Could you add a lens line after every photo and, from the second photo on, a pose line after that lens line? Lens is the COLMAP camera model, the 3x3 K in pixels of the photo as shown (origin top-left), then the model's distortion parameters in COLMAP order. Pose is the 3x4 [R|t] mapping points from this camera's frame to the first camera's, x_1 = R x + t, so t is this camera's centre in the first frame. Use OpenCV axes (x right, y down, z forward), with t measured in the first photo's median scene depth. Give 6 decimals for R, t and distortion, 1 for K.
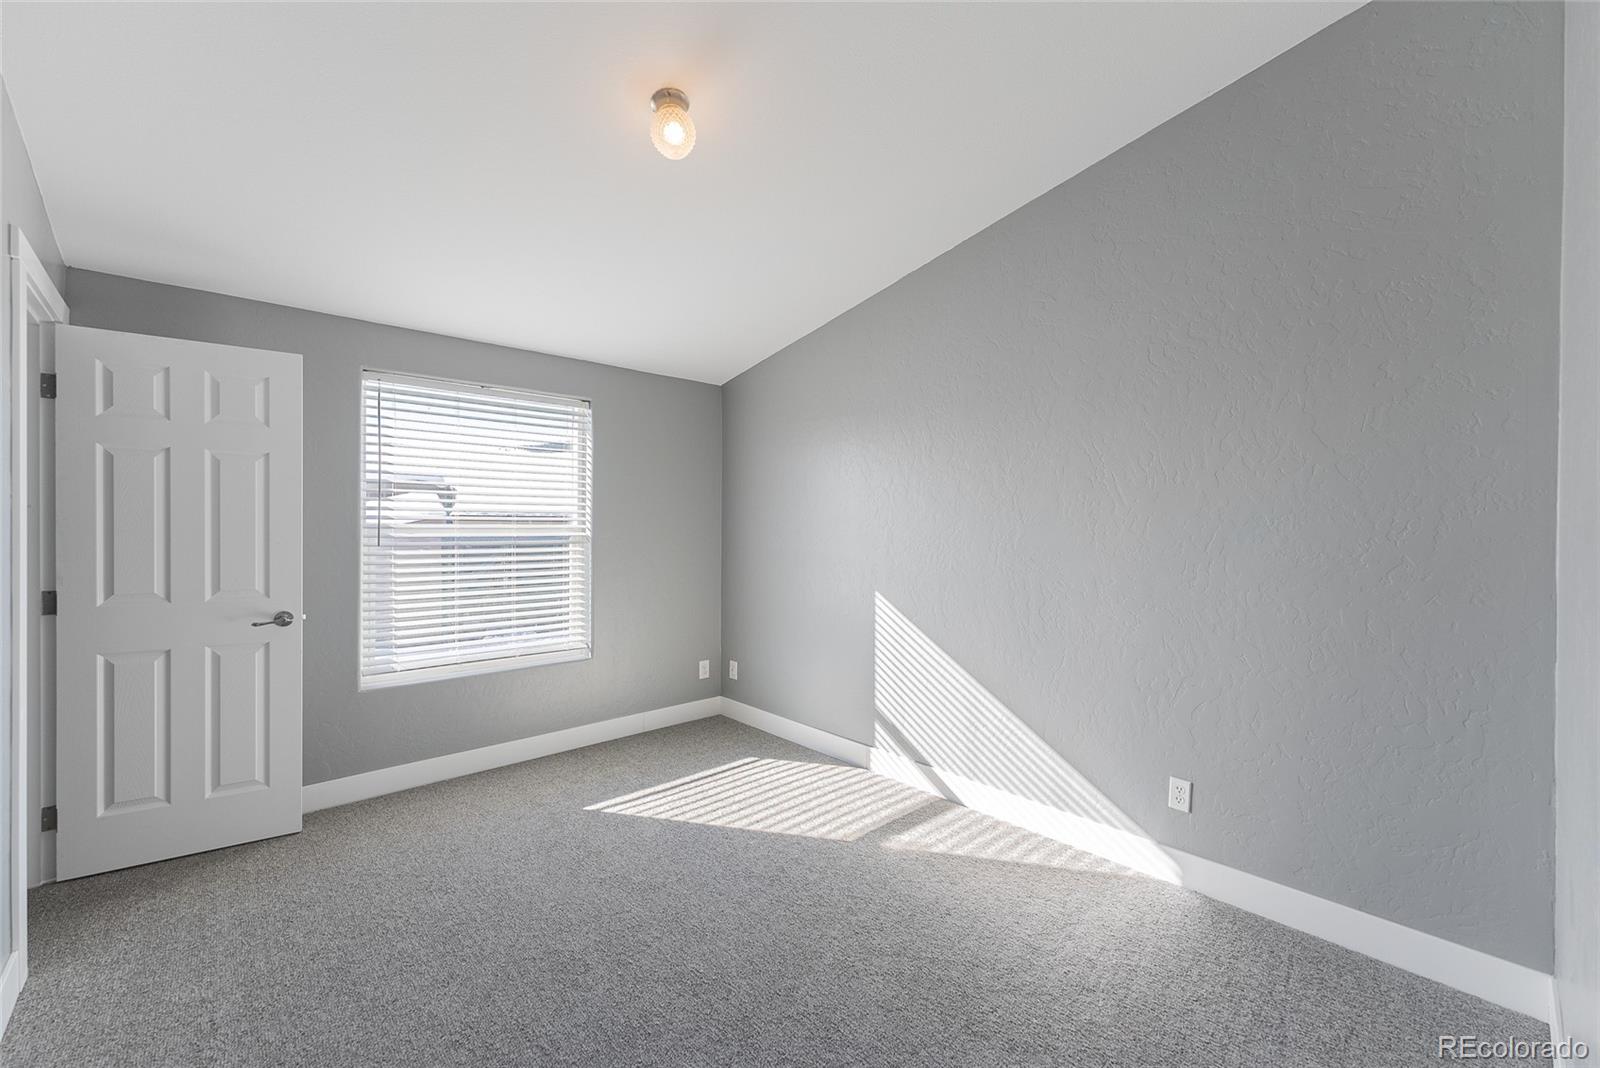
lens RADIAL K [[640.2, 0, 801.1], [0, 640.2, 524.6], [0, 0, 1]] dist [0.002163, 0.000156]
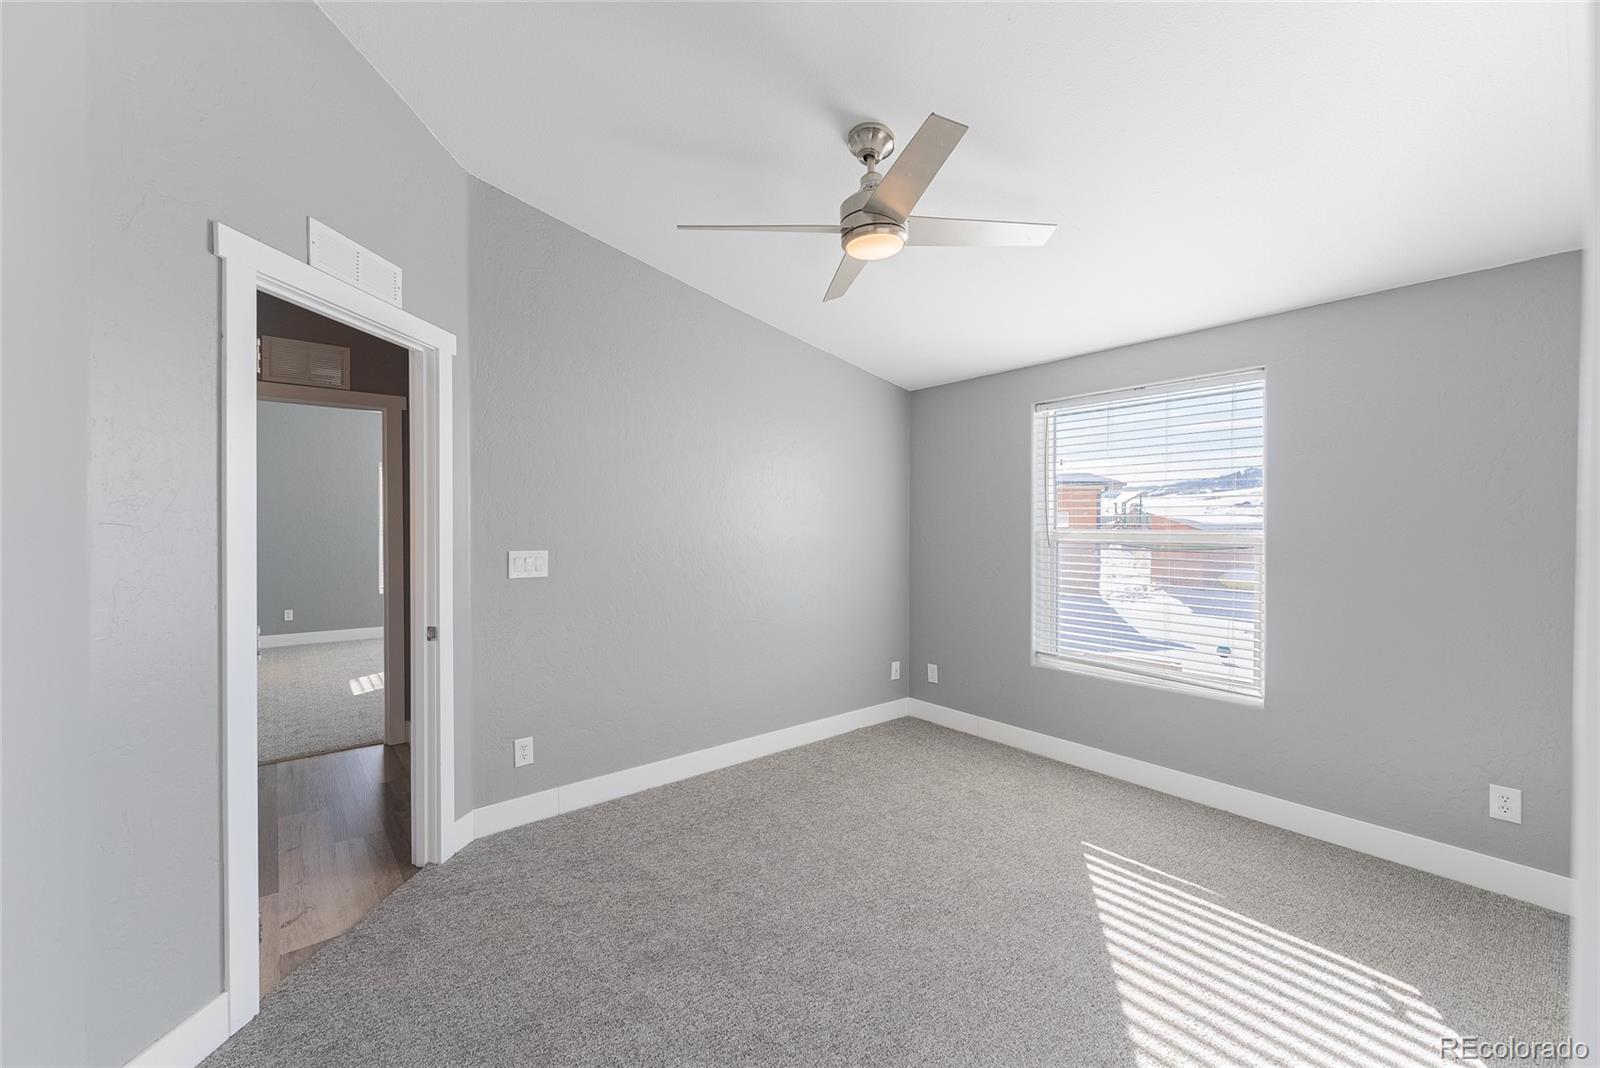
lens RADIAL K [[640.2, 0, 801.1], [0, 640.2, 524.6], [0, 0, 1]] dist [0.002163, 0.000156]
pose [[-0.060142, -0.004958, -0.998178, 0.513593], [-0.012822, 0.999909, -0.004194, 0.002765], [0.998107, 0.012547, -0.060200, 0.556205]]
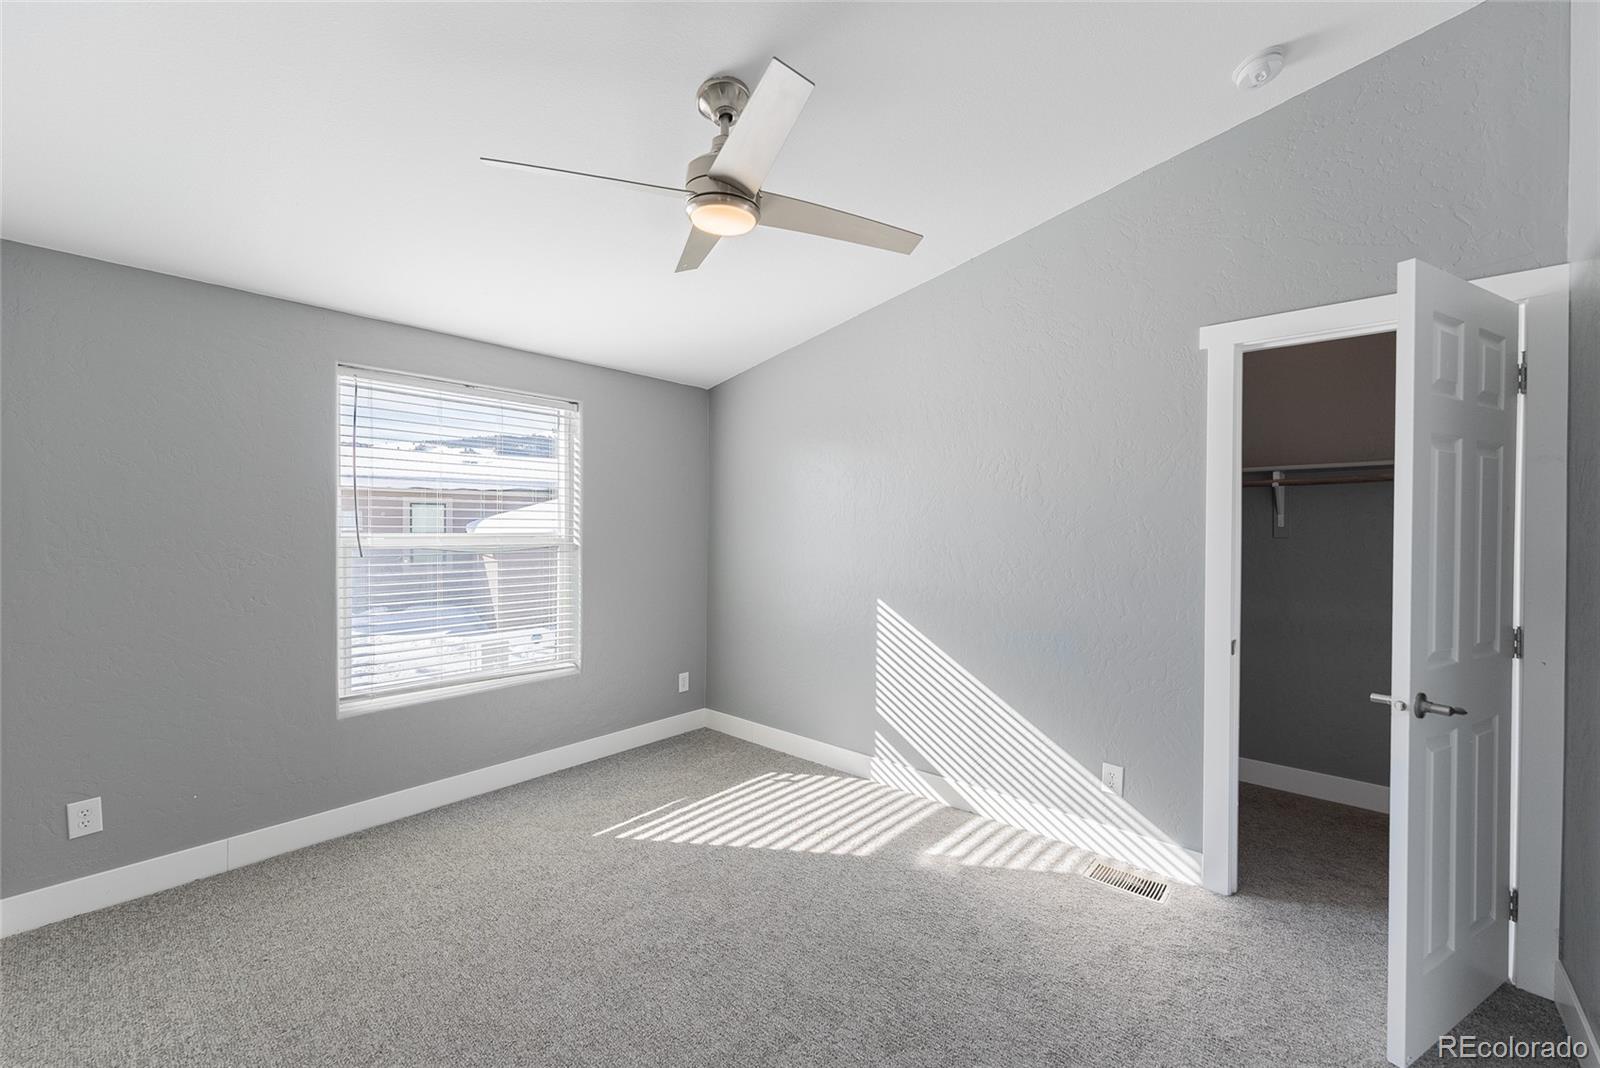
lens RADIAL K [[640.2, 0, 801.1], [0, 640.2, 524.6], [0, 0, 1]] dist [0.002163, 0.000156]
pose [[0.995047, 0.000906, 0.099402, -0.103875], [0.000088, 0.999950, -0.009987, -0.003064], [-0.099406, 0.009947, 0.994997, 0.023434]]
